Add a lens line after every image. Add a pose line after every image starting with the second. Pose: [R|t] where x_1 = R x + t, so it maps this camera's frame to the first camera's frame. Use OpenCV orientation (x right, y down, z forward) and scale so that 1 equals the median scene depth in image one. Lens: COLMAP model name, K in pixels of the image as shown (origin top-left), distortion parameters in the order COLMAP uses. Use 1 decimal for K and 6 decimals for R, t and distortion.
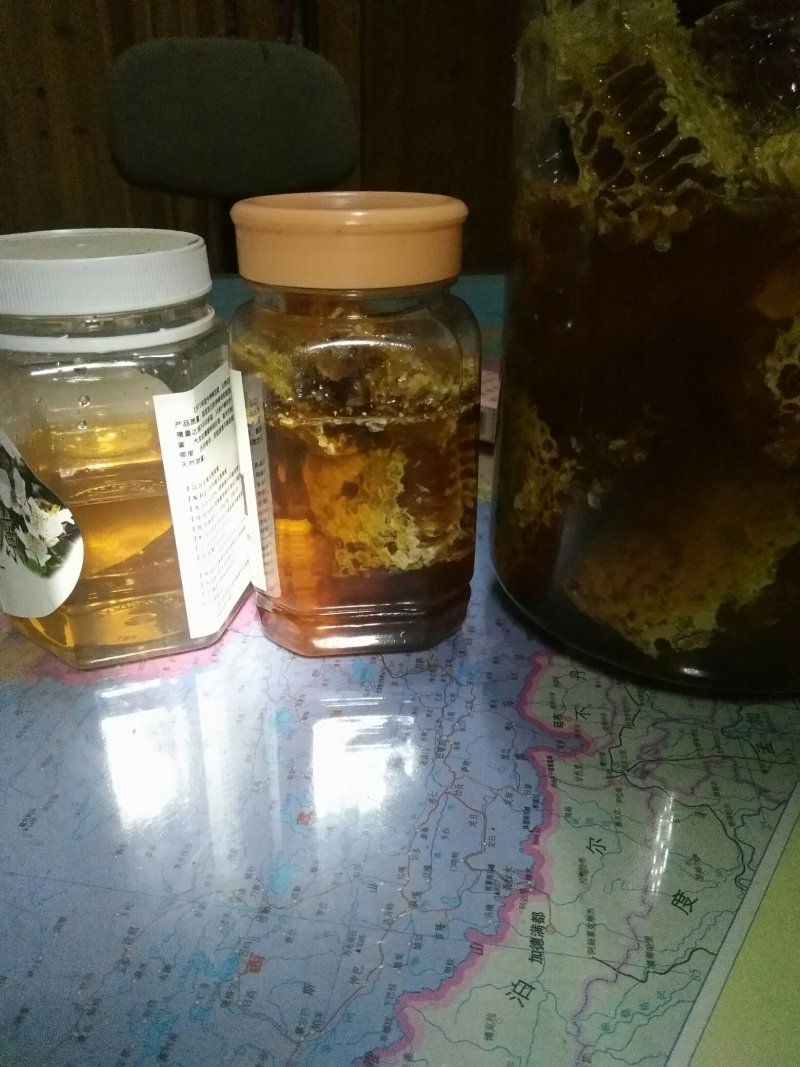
lens RADIAL K [[733.1, 0, 400.0], [0, 733.1, 533.5], [0, 0, 1]] dist [0.046430, -0.089871]
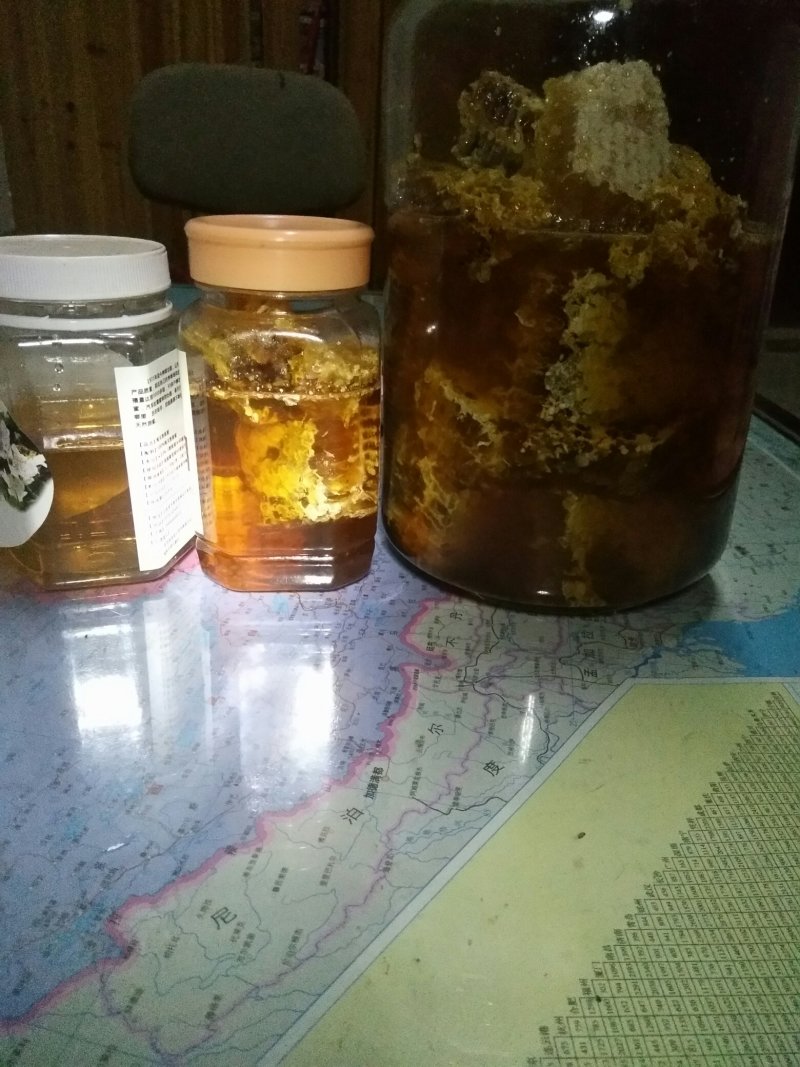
lens RADIAL K [[788.4, 0, 460.3], [0, 788.4, 574.8], [0, 0, 1]] dist [0.055623, -0.104513]
pose [[0.998829, 0.047718, 0.008028, 0.254205], [-0.047611, 0.998781, -0.013030, 0.151614], [-0.008640, 0.012633, 0.999883, -0.348418]]
